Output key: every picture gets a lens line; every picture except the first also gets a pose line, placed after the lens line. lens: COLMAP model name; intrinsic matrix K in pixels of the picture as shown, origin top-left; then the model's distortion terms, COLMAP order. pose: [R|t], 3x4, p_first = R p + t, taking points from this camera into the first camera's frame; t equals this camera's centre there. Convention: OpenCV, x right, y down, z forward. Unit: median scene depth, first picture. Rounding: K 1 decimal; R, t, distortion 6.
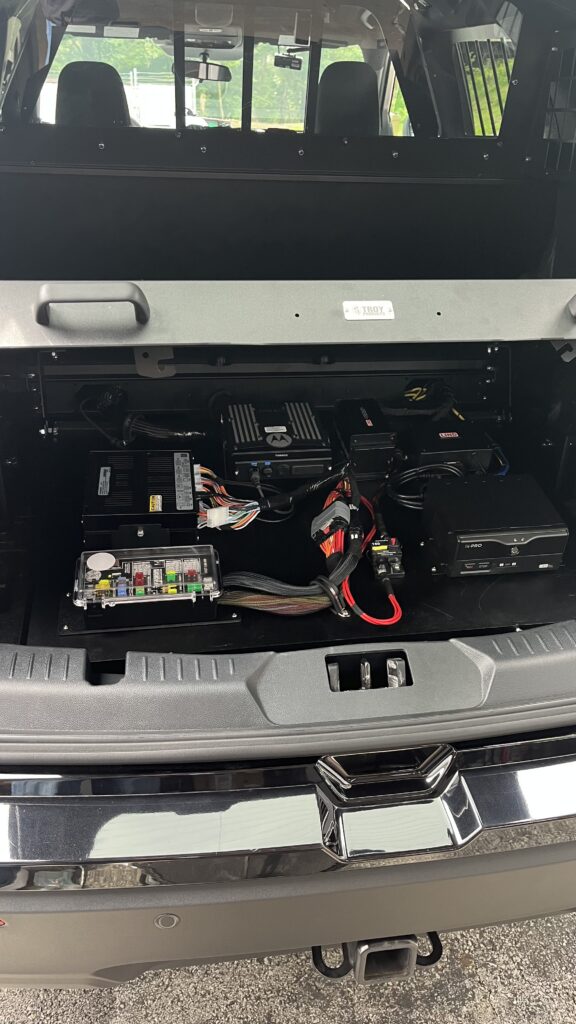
lens RADIAL K [[787.9, 0, 288.0], [0, 787.9, 512.0], [0, 0, 1]] dist [0.084579, -0.132543]
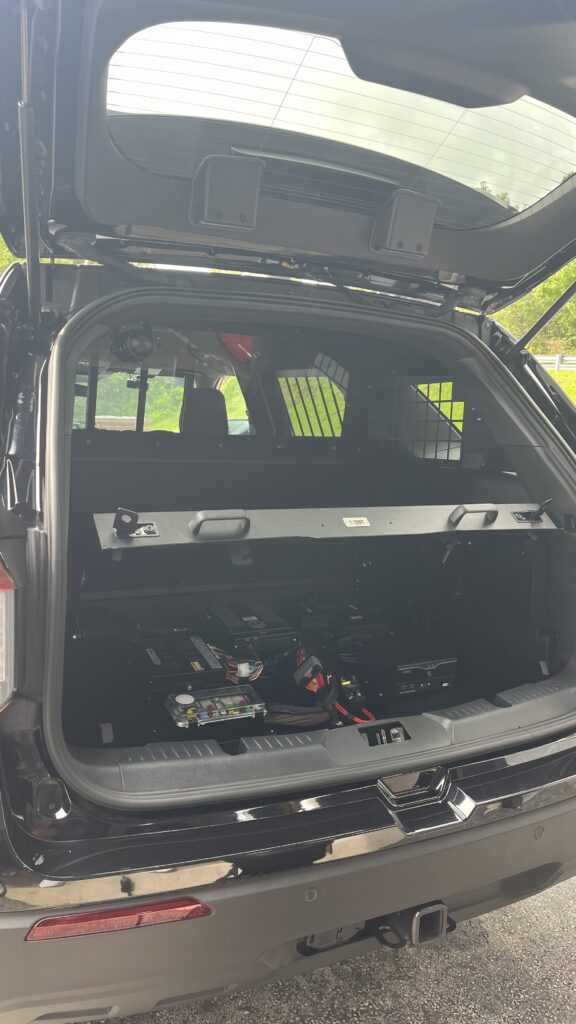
lens RADIAL K [[787.9, 0, 288.0], [0, 787.9, 512.0], [0, 0, 1]] dist [0.084579, -0.132543]
pose [[0.951333, -0.031128, 0.306588, -0.454646], [0.132677, 0.939328, -0.316321, 0.208119], [-0.278141, 0.341604, 0.897744, -0.446562]]
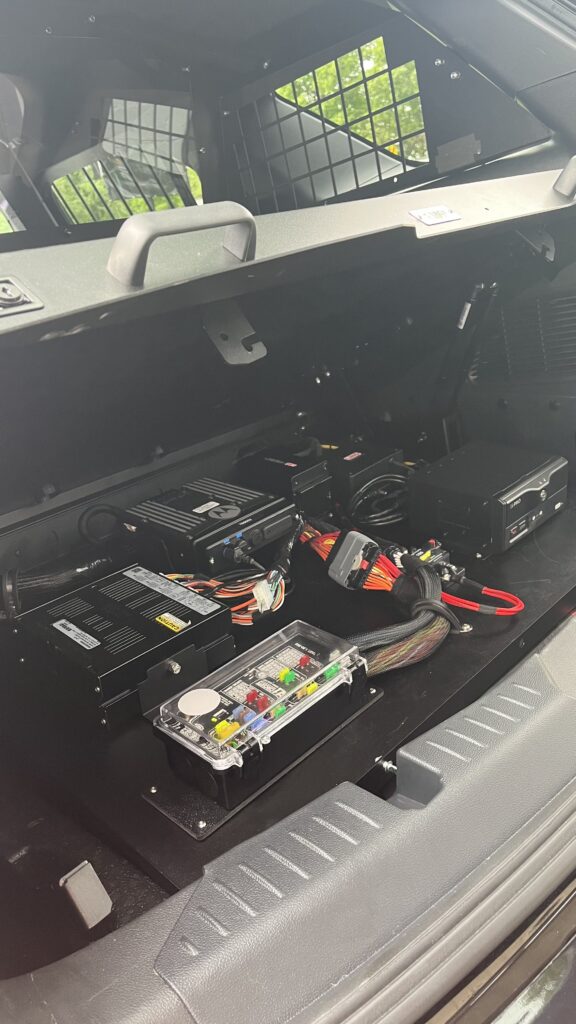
lens RADIAL K [[787.9, 0, 288.0], [0, 787.9, 512.0], [0, 0, 1]] dist [0.084579, -0.132543]
pose [[0.788181, -0.356627, 0.501586, -0.414148], [0.465504, 0.878576, -0.106815, 0.026864], [-0.402588, 0.317680, 0.858488, 0.335879]]
